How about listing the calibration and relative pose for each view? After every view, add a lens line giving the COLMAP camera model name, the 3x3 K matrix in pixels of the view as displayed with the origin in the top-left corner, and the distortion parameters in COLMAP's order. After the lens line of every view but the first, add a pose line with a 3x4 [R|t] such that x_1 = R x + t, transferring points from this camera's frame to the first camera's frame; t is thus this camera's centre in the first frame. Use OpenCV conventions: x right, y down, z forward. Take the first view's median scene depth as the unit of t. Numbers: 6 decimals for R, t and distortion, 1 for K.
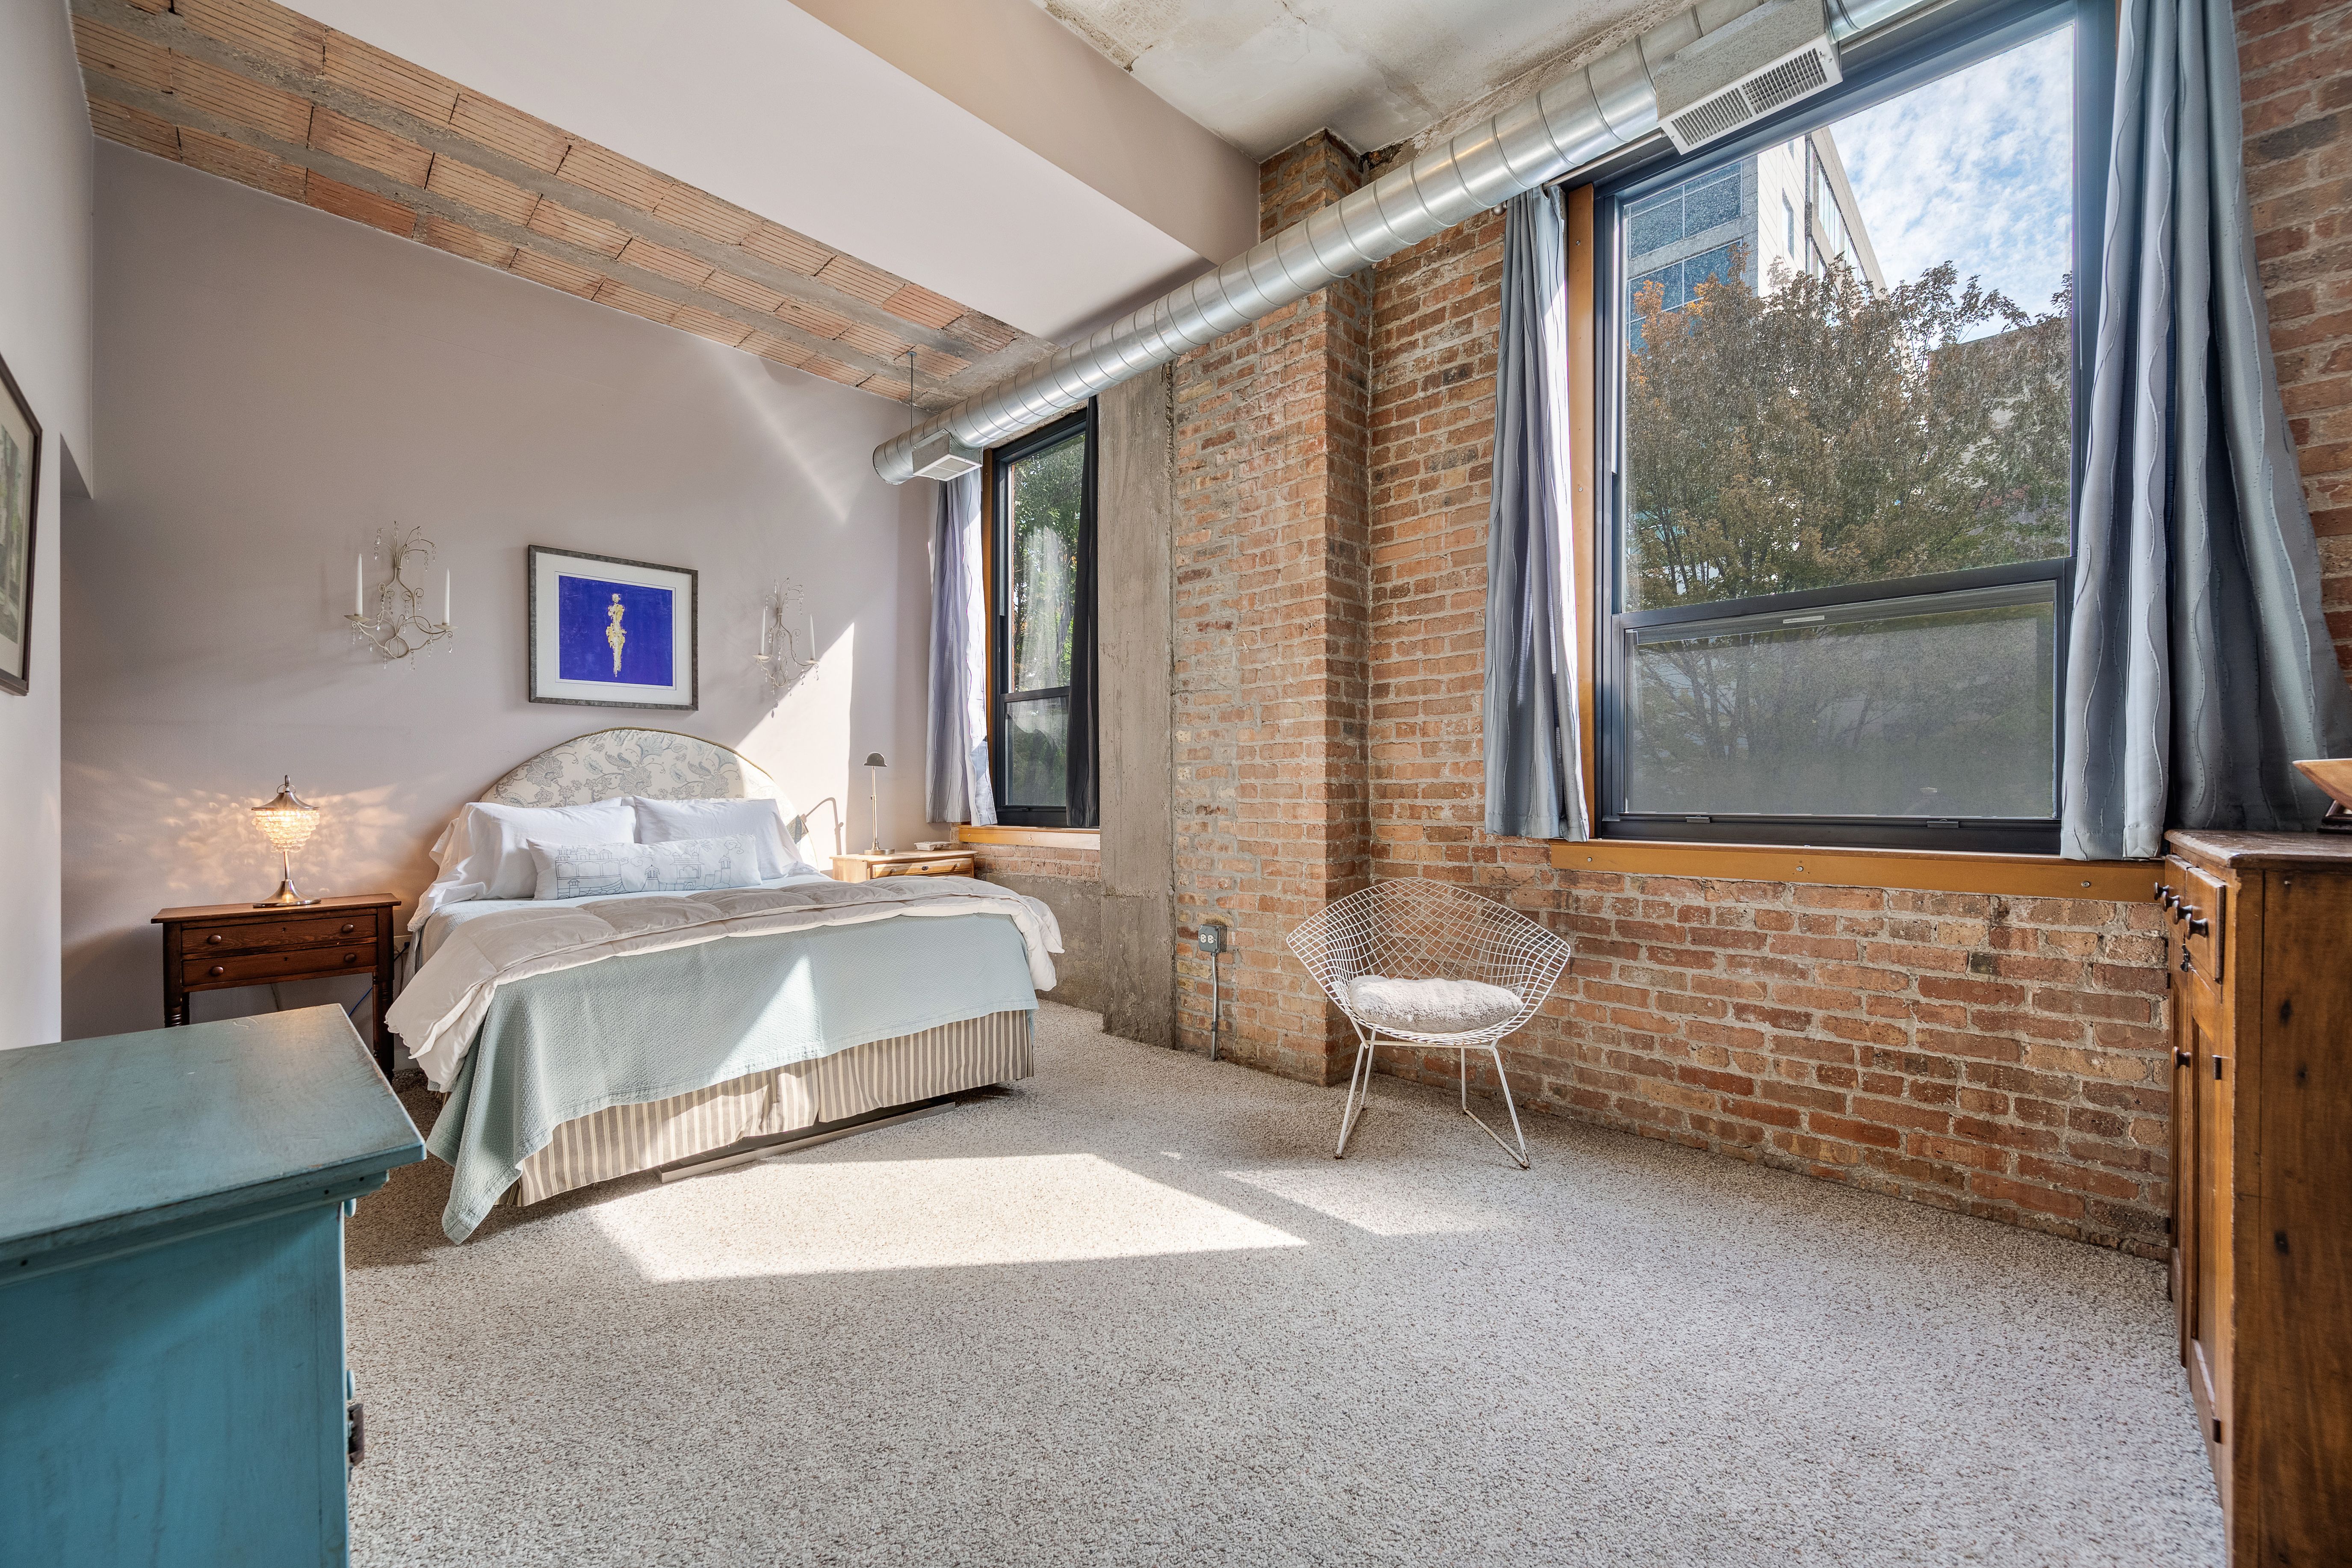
lens RADIAL K [[926.0, 0, 1176.0], [0, 926.0, 784.0], [0, 0, 1]] dist [0.000966, -0.000003]
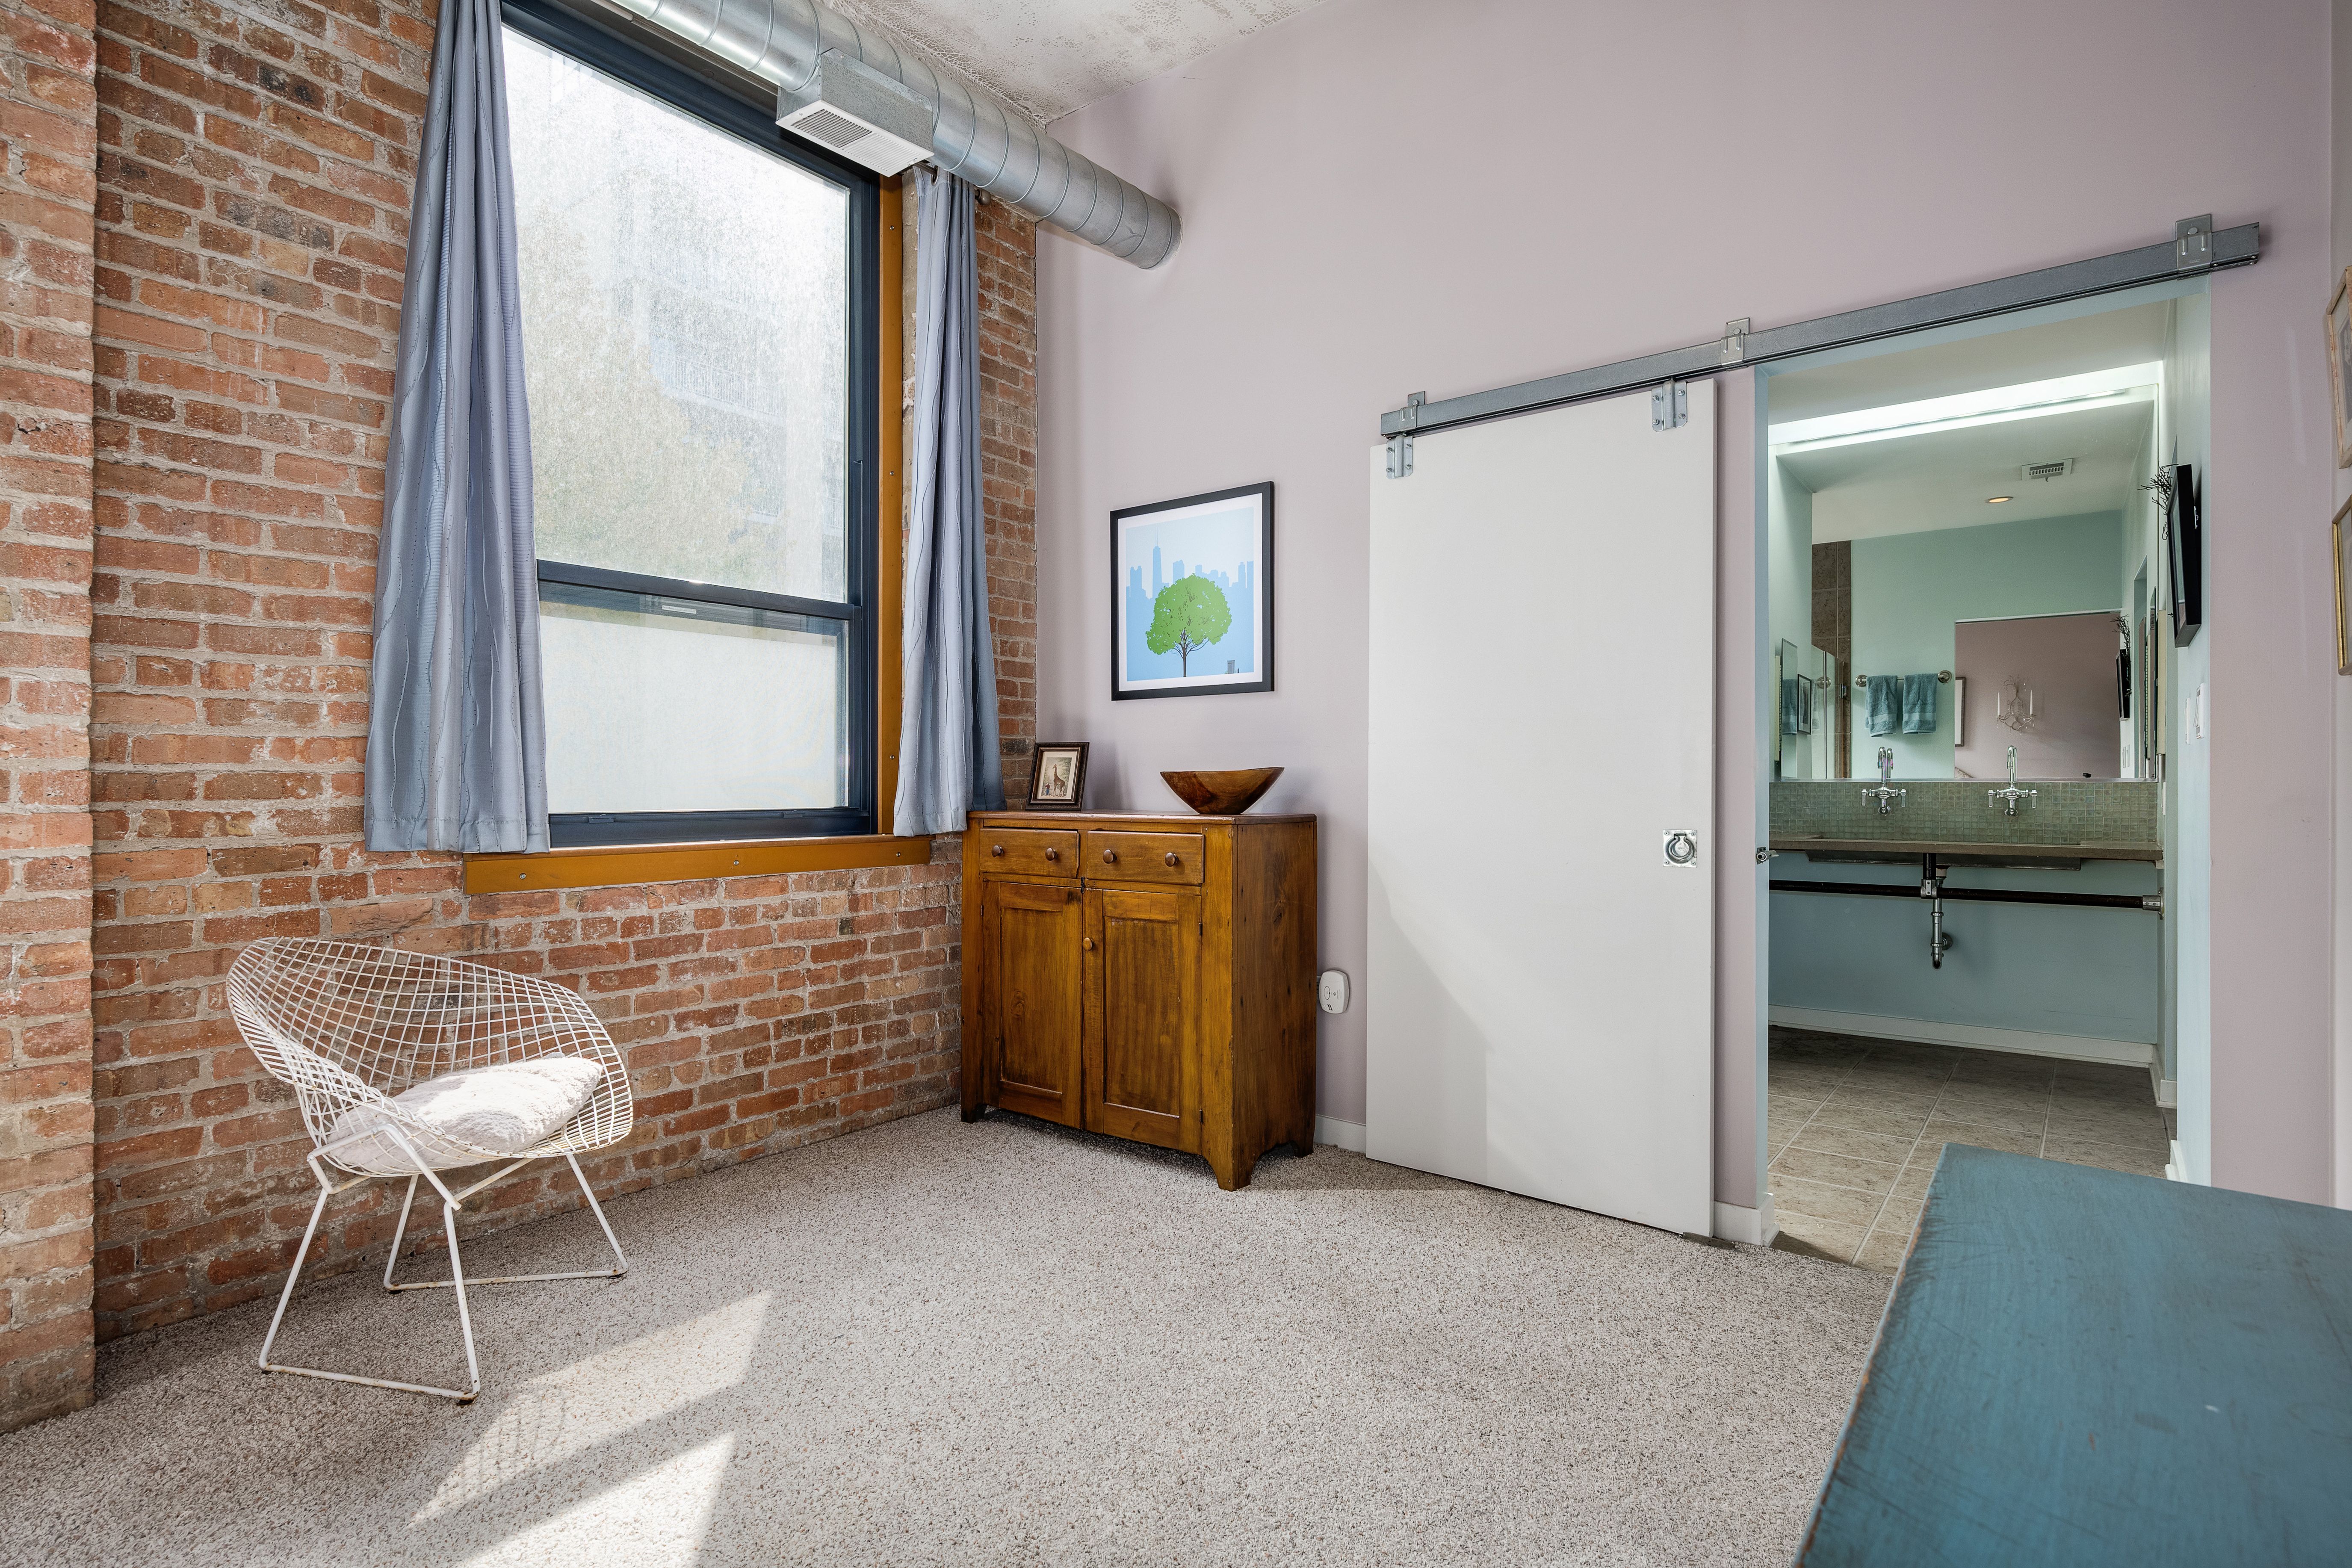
lens RADIAL K [[1198.8, 0, 1176.0], [0, 1198.8, 784.0], [0, 0, 1]] dist [0.000063, -0.000036]
pose [[-0.112922, 0.002453, 0.993601, -0.649843], [-0.005557, 0.999980, -0.003101, 0.006632], [-0.993588, -0.005872, -0.112906, 0.640642]]
